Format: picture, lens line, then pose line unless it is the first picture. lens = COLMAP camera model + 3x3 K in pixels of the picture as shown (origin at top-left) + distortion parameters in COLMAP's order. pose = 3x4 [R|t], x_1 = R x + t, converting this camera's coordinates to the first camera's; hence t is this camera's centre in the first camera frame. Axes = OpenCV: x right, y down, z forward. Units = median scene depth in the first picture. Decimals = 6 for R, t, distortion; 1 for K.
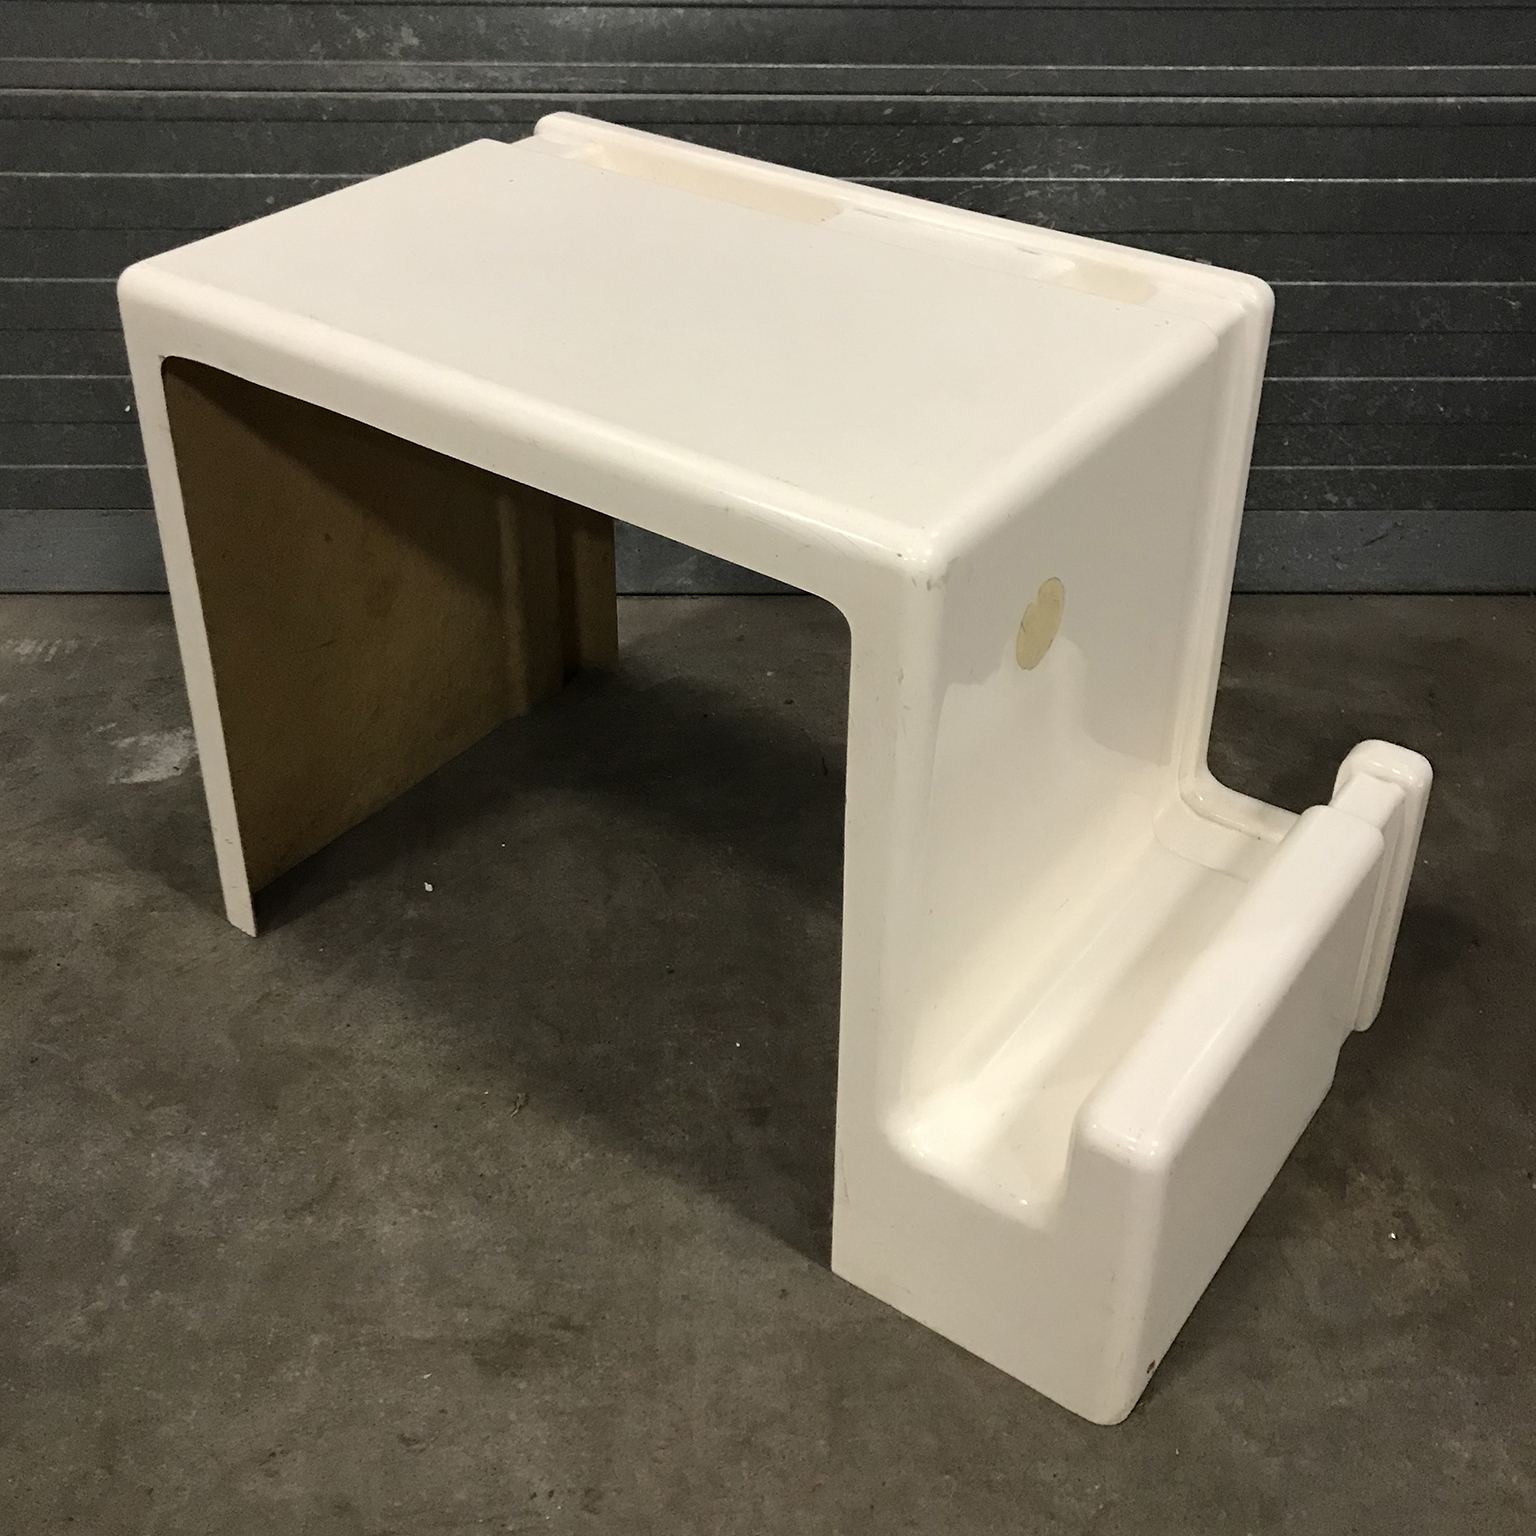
lens RADIAL K [[1822.1, 0, 768.0], [0, 1822.1, 768.0], [0, 0, 1]] dist [-0.003745, 0.128603]
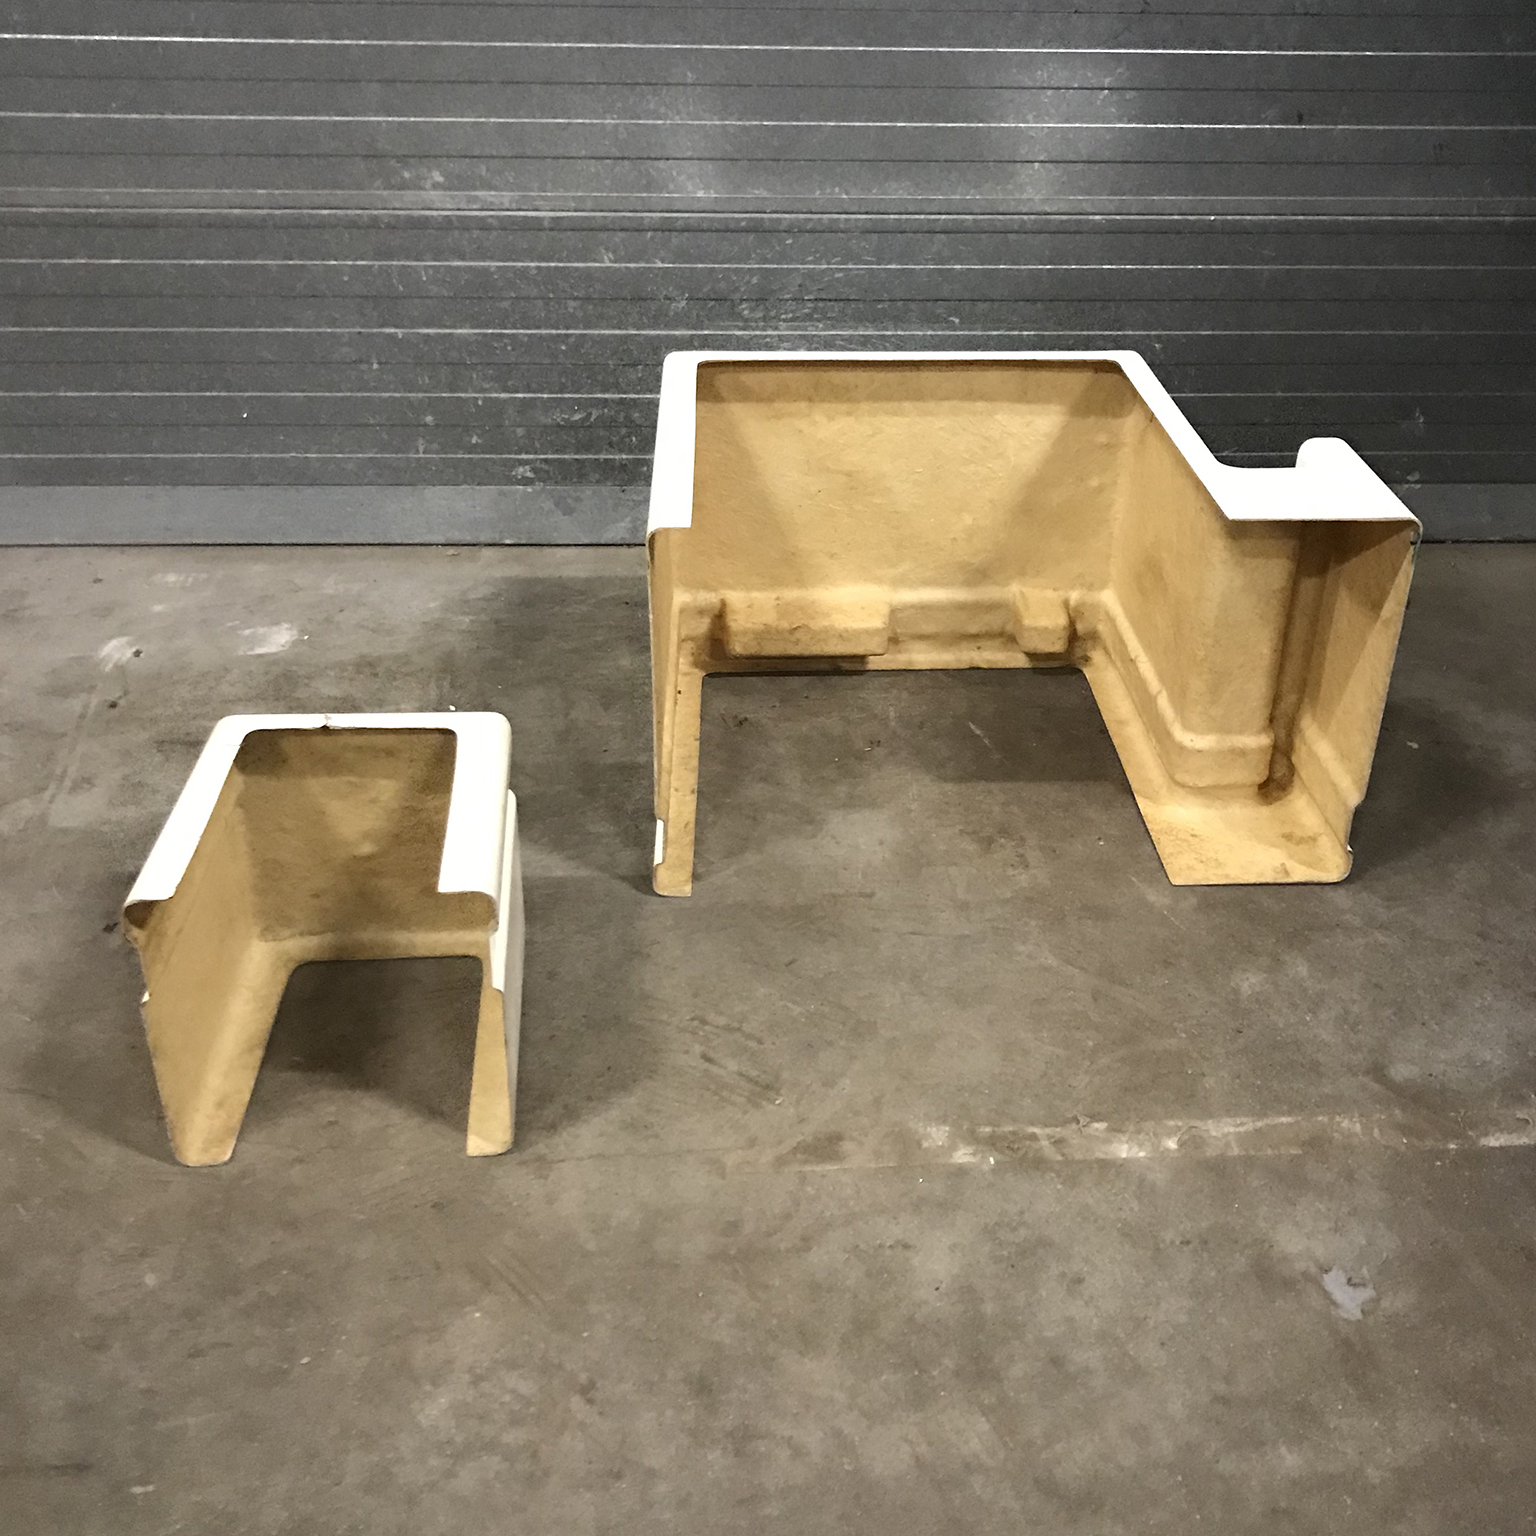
lens RADIAL K [[1889.5, 0, 813.9], [0, 1889.5, 762.3], [0, 0, 1]] dist [0.111336, -0.049941]
pose [[0.999711, -0.007730, 0.022785, 0.086062], [0.008996, 0.998391, -0.055979, 0.198283], [-0.022315, 0.056168, 0.998172, -0.620744]]
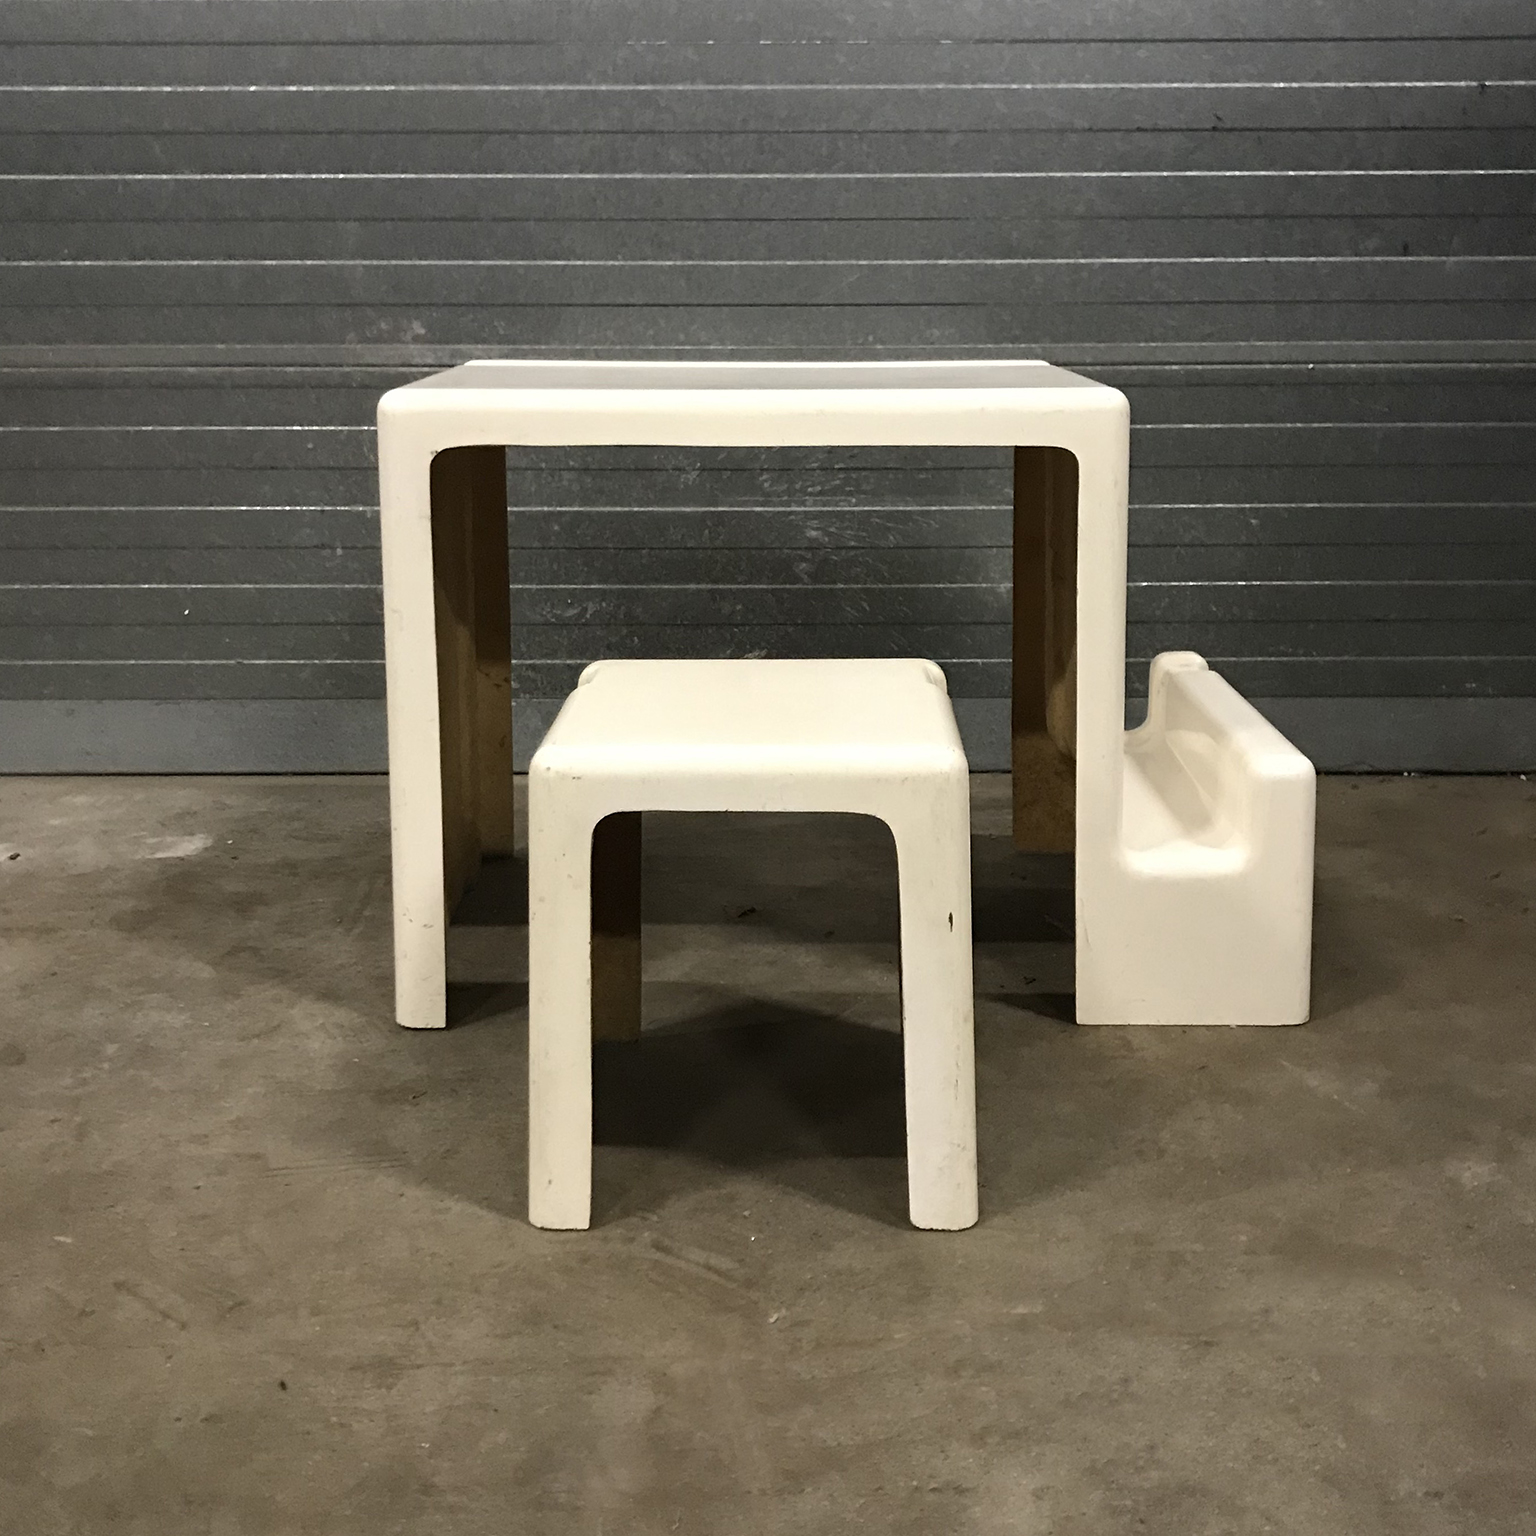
lens RADIAL K [[1892.5, 0, 777.2], [0, 1892.5, 727.7], [0, 0, 1]] dist [0.146904, -0.218728]
pose [[0.999459, -0.007483, -0.032014, 0.120810], [-0.004501, 0.933445, -0.358693, 0.402516], [0.032567, 0.358643, 0.932907, -0.242475]]
